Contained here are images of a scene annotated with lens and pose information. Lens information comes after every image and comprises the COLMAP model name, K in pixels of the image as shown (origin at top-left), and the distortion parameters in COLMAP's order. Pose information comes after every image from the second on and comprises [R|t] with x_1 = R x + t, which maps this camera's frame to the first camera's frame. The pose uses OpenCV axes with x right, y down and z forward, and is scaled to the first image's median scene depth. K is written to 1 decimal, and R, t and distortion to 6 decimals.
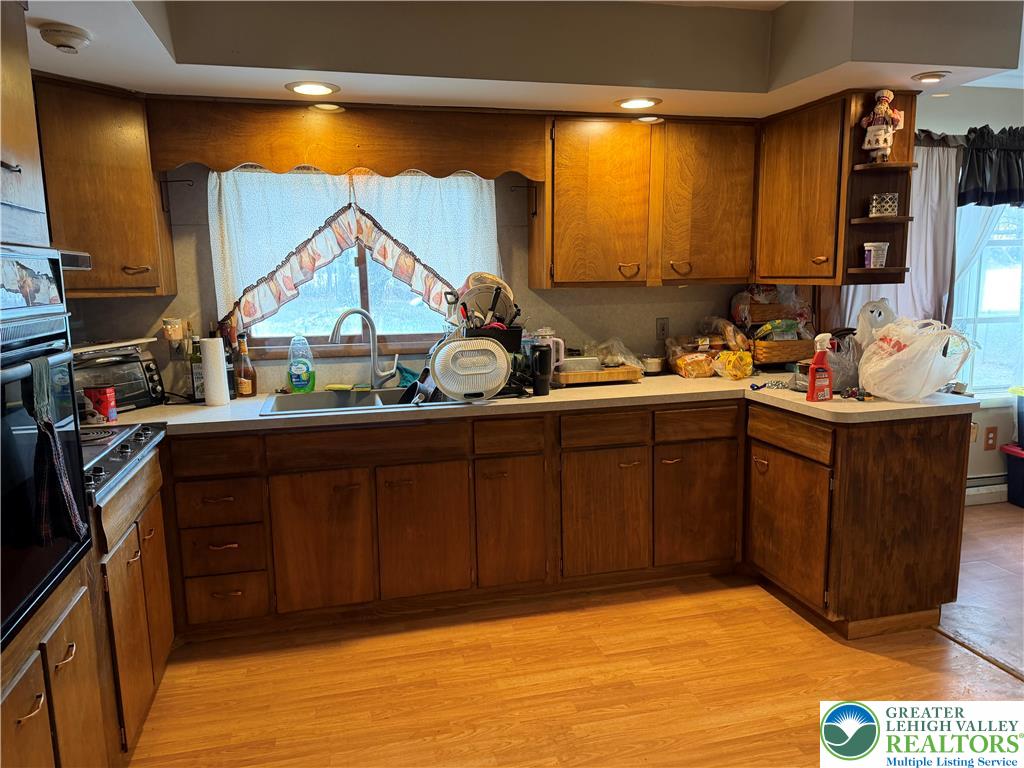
lens RADIAL K [[715.7, 0, 509.1], [0, 715.7, 386.8], [0, 0, 1]] dist [0.087833, -0.112368]
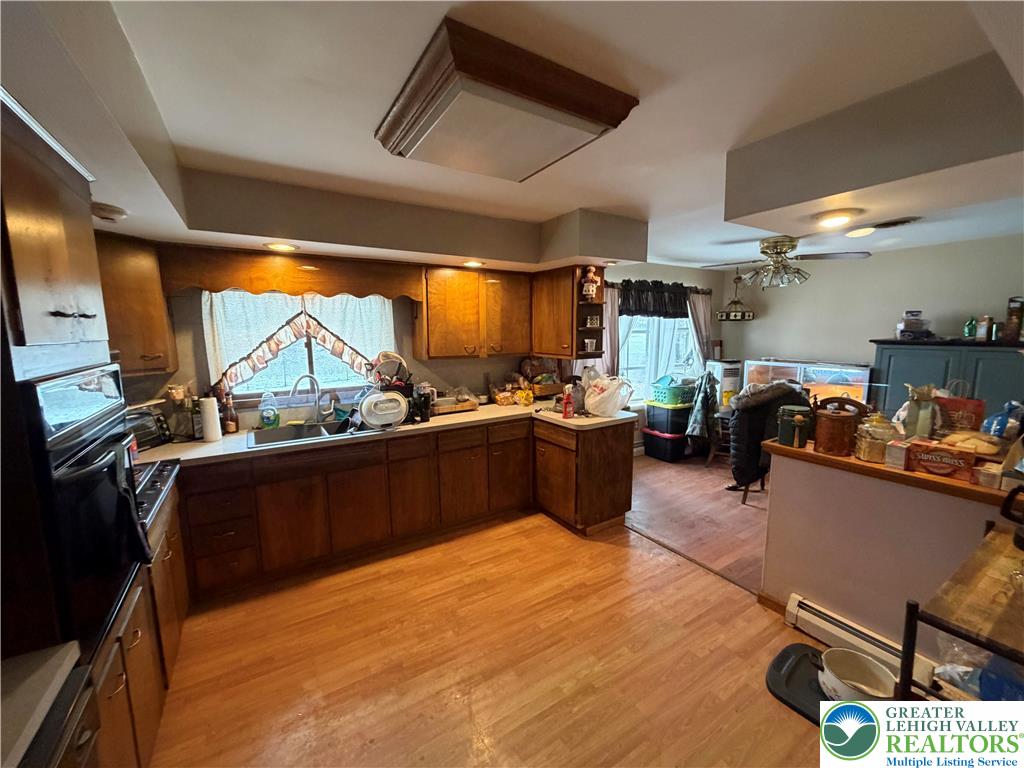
lens RADIAL K [[406.6, 0, 508.5], [0, 406.6, 384.6], [0, 0, 1]] dist [0.002467, -0.000011]
pose [[0.952511, -0.030590, 0.302965, -0.062808], [0.037739, 0.999130, -0.017769, -0.056267], [-0.302158, 0.028359, 0.952836, -0.018718]]
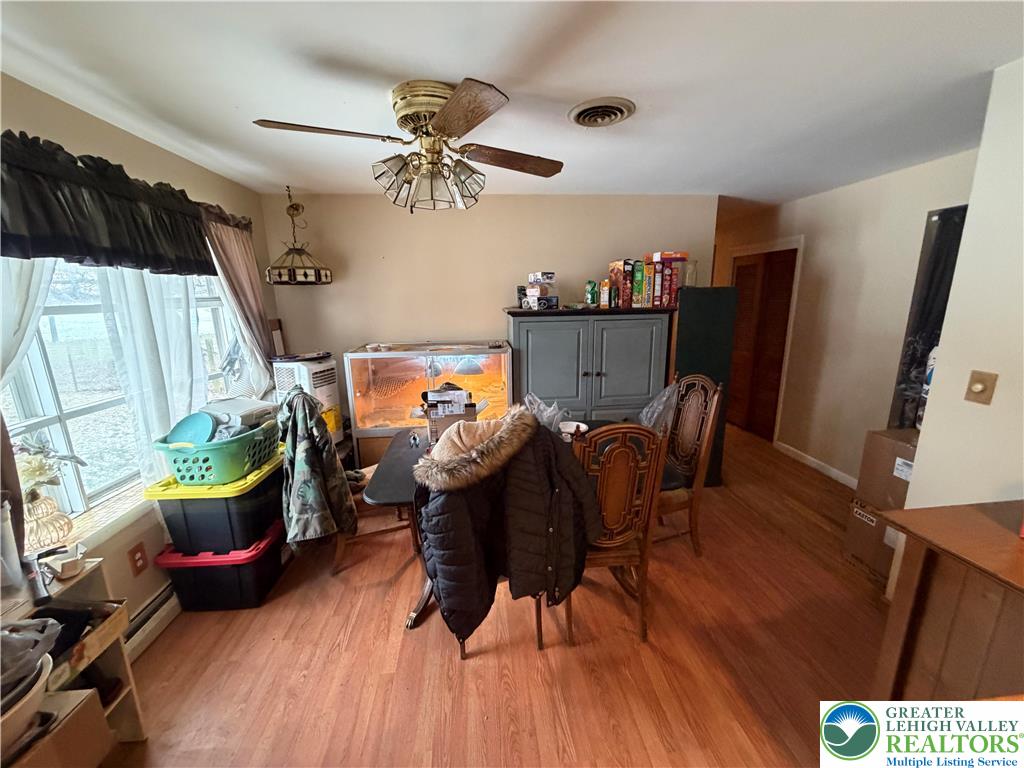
lens RADIAL K [[406.6, 0, 508.5], [0, 406.6, 384.6], [0, 0, 1]] dist [0.002467, -0.000011]
pose [[0.167415, -0.201980, 0.964975, 0.489682], [0.166630, 0.970504, 0.174229, -0.179823], [-0.971703, 0.131625, 0.196133, 0.715329]]
